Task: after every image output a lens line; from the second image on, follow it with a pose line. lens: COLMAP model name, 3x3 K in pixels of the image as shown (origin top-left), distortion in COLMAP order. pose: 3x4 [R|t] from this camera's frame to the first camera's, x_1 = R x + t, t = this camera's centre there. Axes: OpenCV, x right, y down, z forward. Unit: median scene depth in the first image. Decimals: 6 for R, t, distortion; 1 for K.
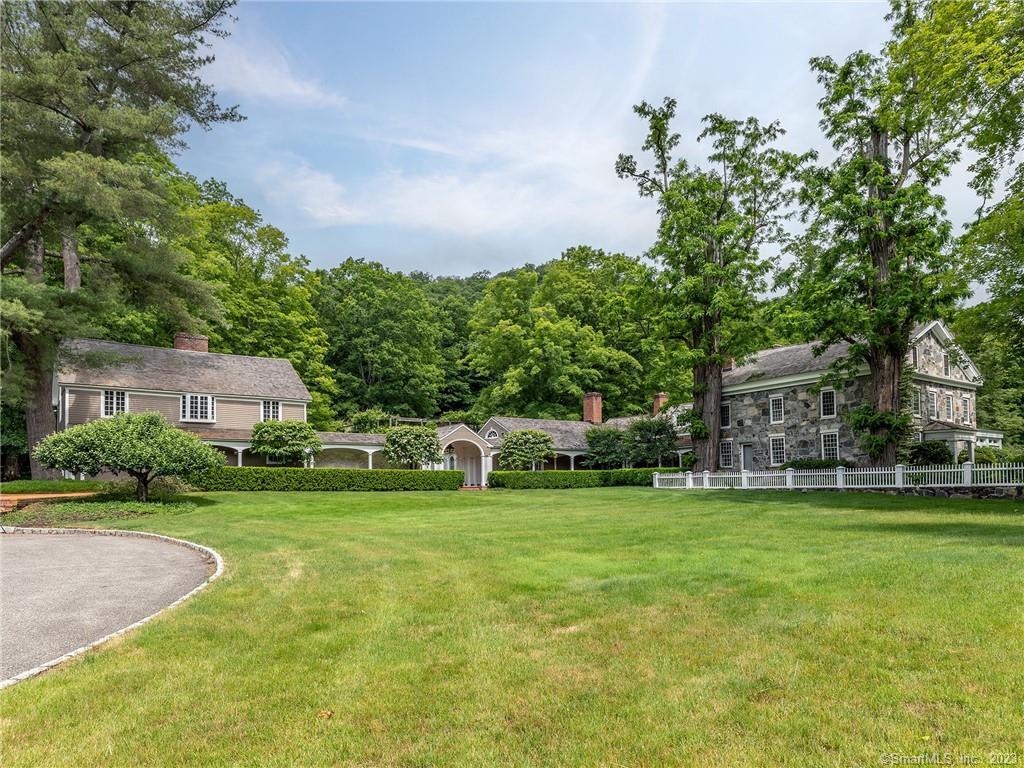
lens RADIAL K [[624.8, 0, 509.0], [0, 624.8, 418.4], [0, 0, 1]] dist [0.004564, -0.000292]
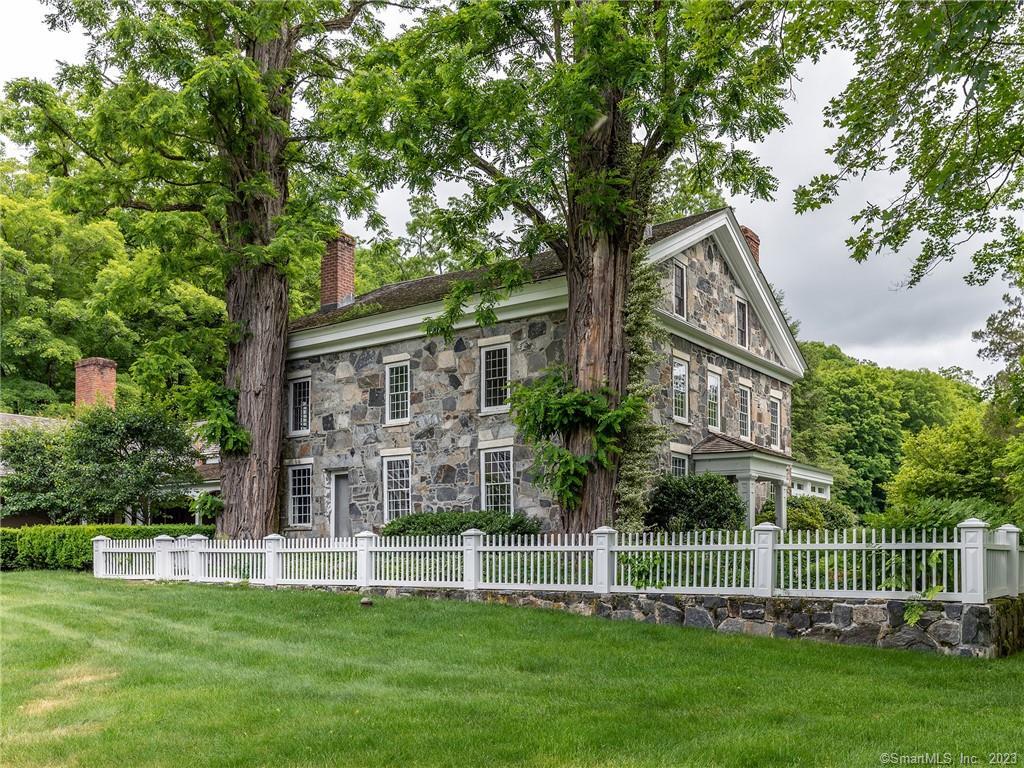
lens RADIAL K [[893.0, 0, 512.0], [0, 893.0, 384.0], [0, 0, 1]] dist [0.036162, 0.001420]
pose [[0.942643, 0.074116, 0.325471, 0.319290], [-0.048248, 0.995052, -0.086855, 0.031335], [-0.330298, 0.066169, 0.941554, 0.423552]]
